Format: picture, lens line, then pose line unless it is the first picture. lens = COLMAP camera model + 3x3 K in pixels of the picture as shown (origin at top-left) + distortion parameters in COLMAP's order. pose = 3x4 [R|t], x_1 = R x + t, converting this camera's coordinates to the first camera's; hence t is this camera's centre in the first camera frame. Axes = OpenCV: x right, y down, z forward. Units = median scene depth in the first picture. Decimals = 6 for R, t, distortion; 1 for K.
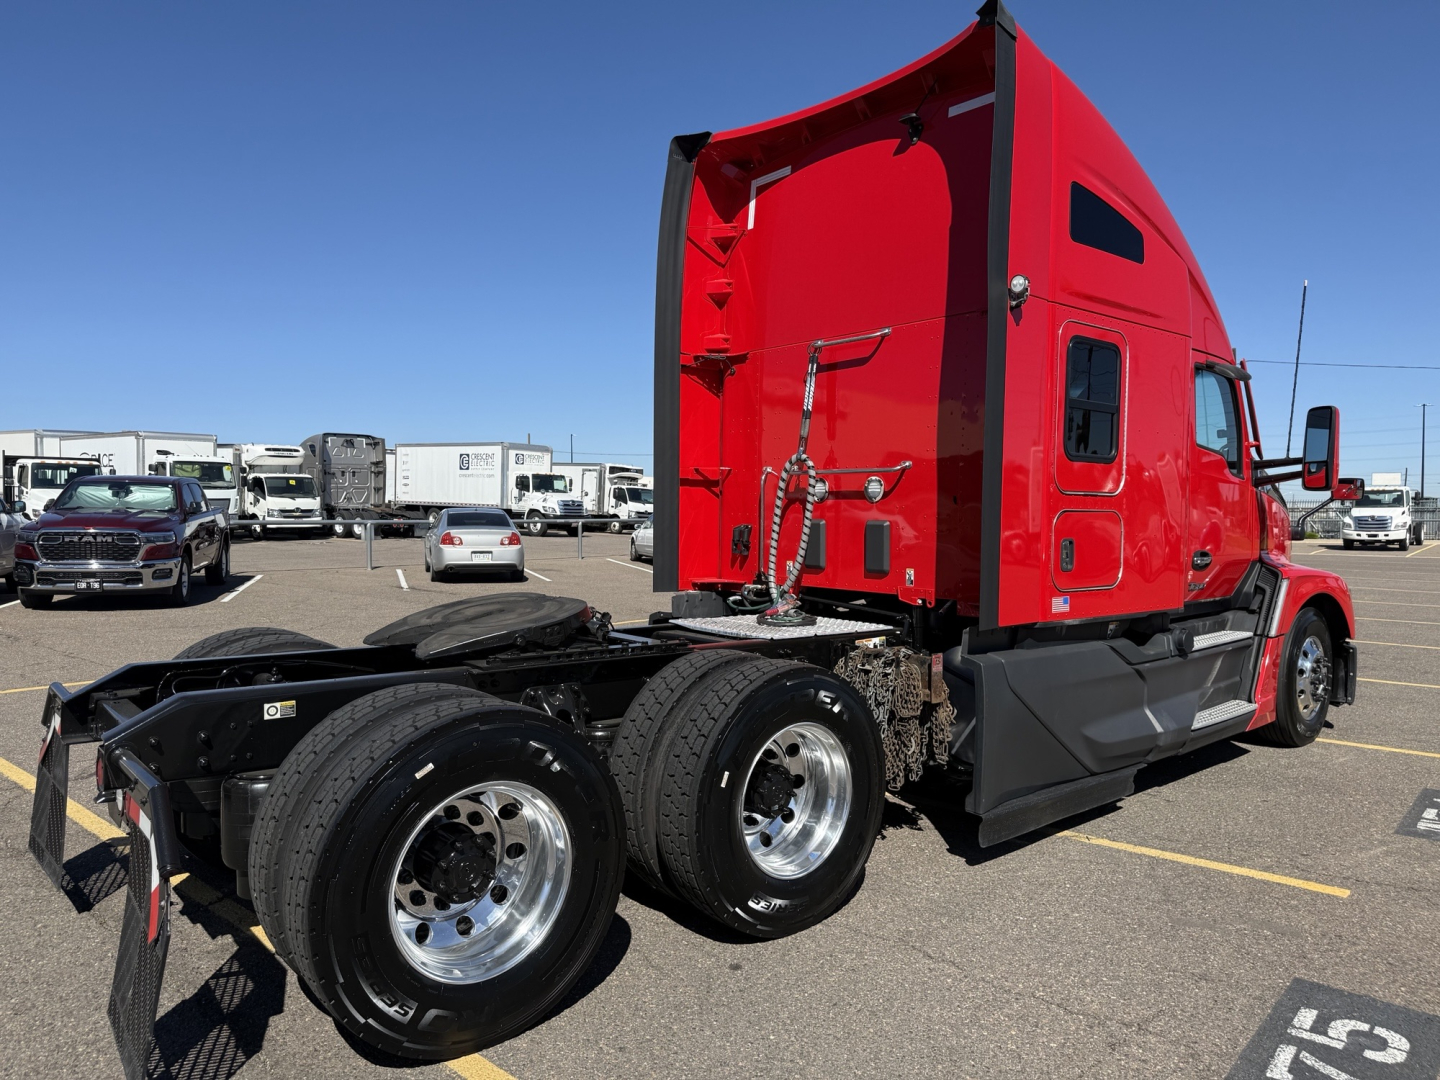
lens RADIAL K [[1010.0, 0, 717.5], [0, 1010.0, 565.4], [0, 0, 1]] dist [0.064091, -0.069188]
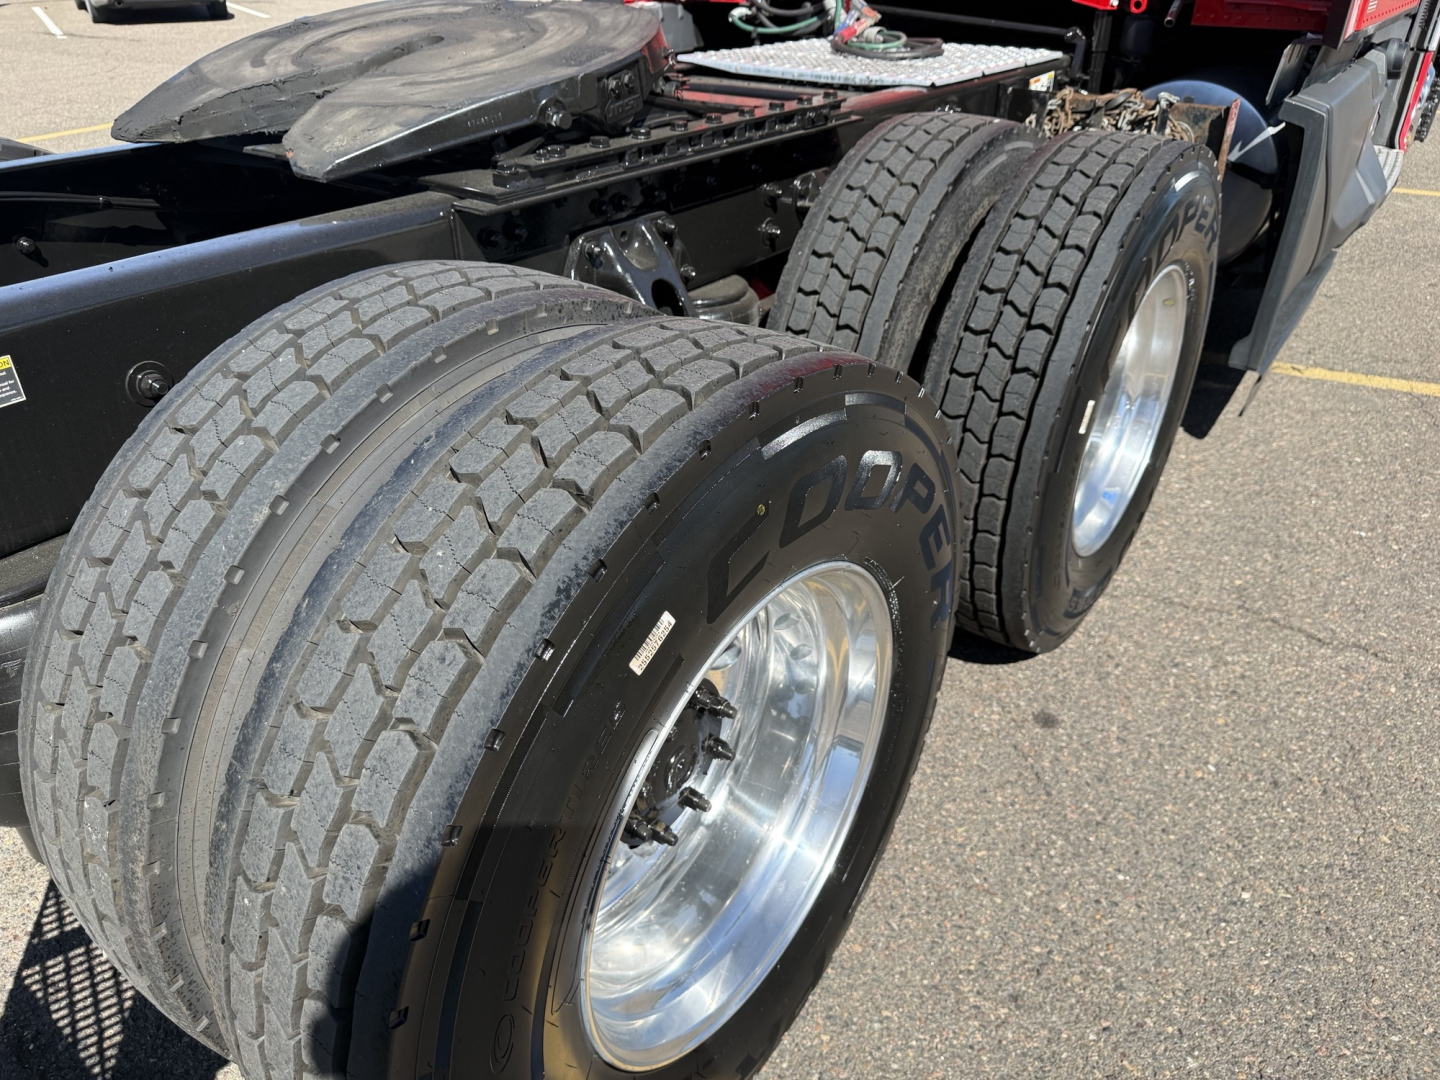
lens RADIAL K [[987.3, 0, 720.0], [0, 987.3, 540.0], [0, 0, 1]] dist [0.053792, -0.048419]
pose [[0.968340, -0.139807, 0.206812, -0.187144], [0.024286, 0.877292, 0.479343, 0.026969], [-0.248450, -0.459144, 0.852912, 0.449935]]
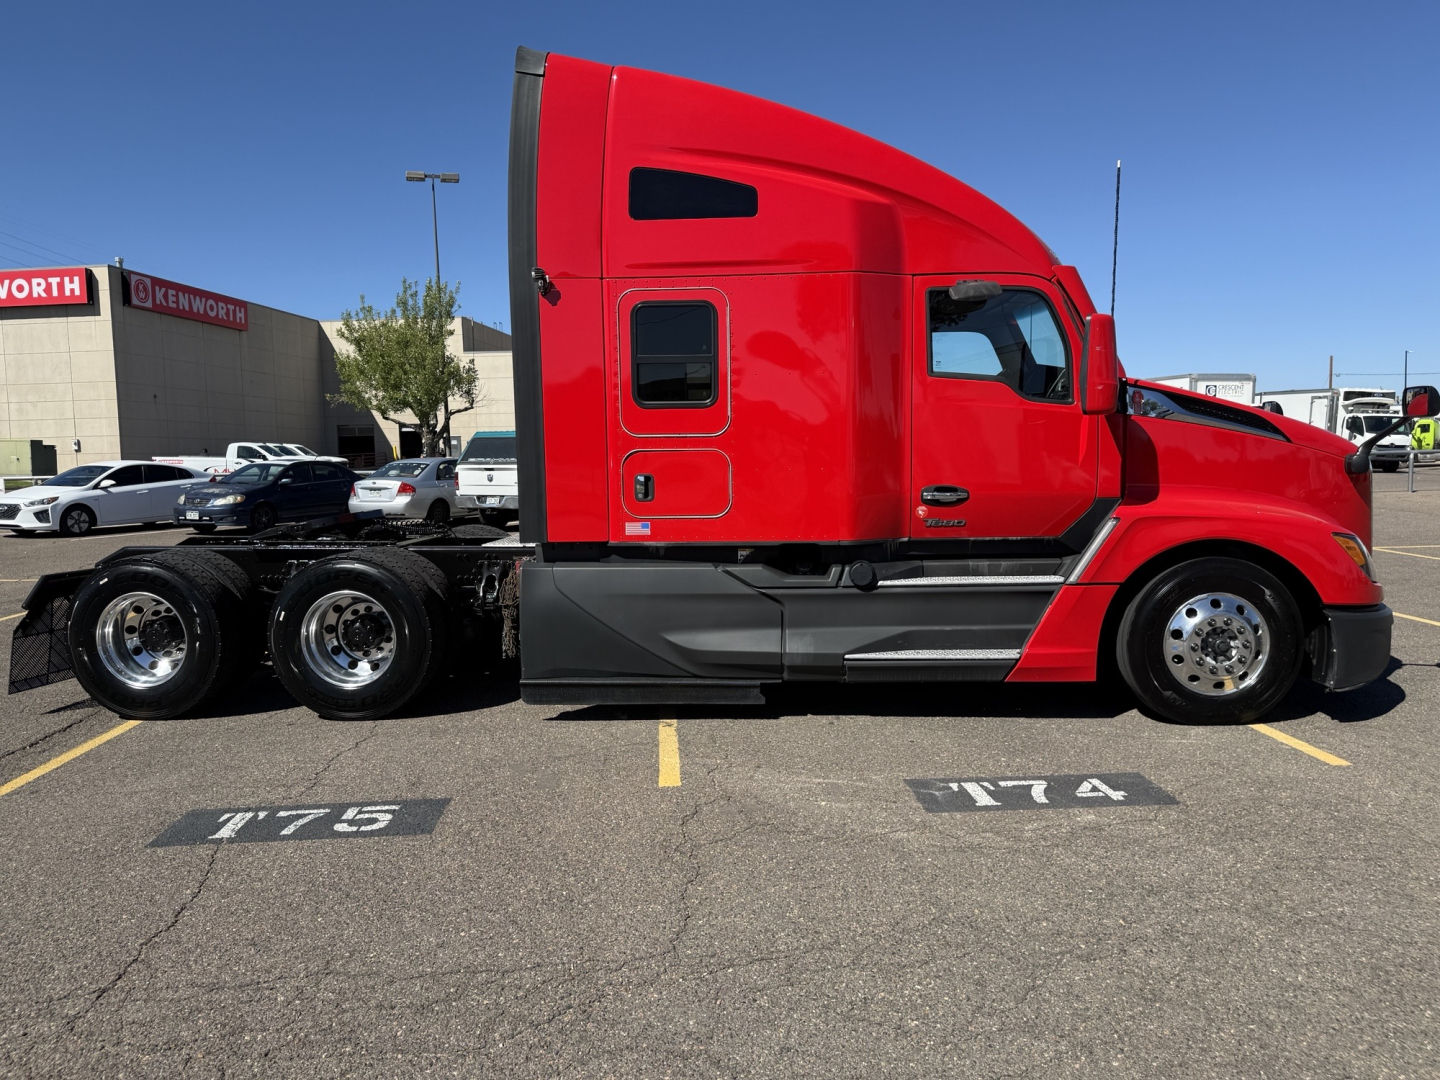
lens RADIAL K [[980.1, 0, 714.2], [0, 980.1, 566.3], [0, 0, 1]] dist [0.054443, -0.061009]
pose [[0.718277, 0.062011, -0.692989, 1.207883], [-0.017996, 0.997343, 0.070593, -0.000279], [0.695525, -0.038235, 0.717484, 0.226754]]
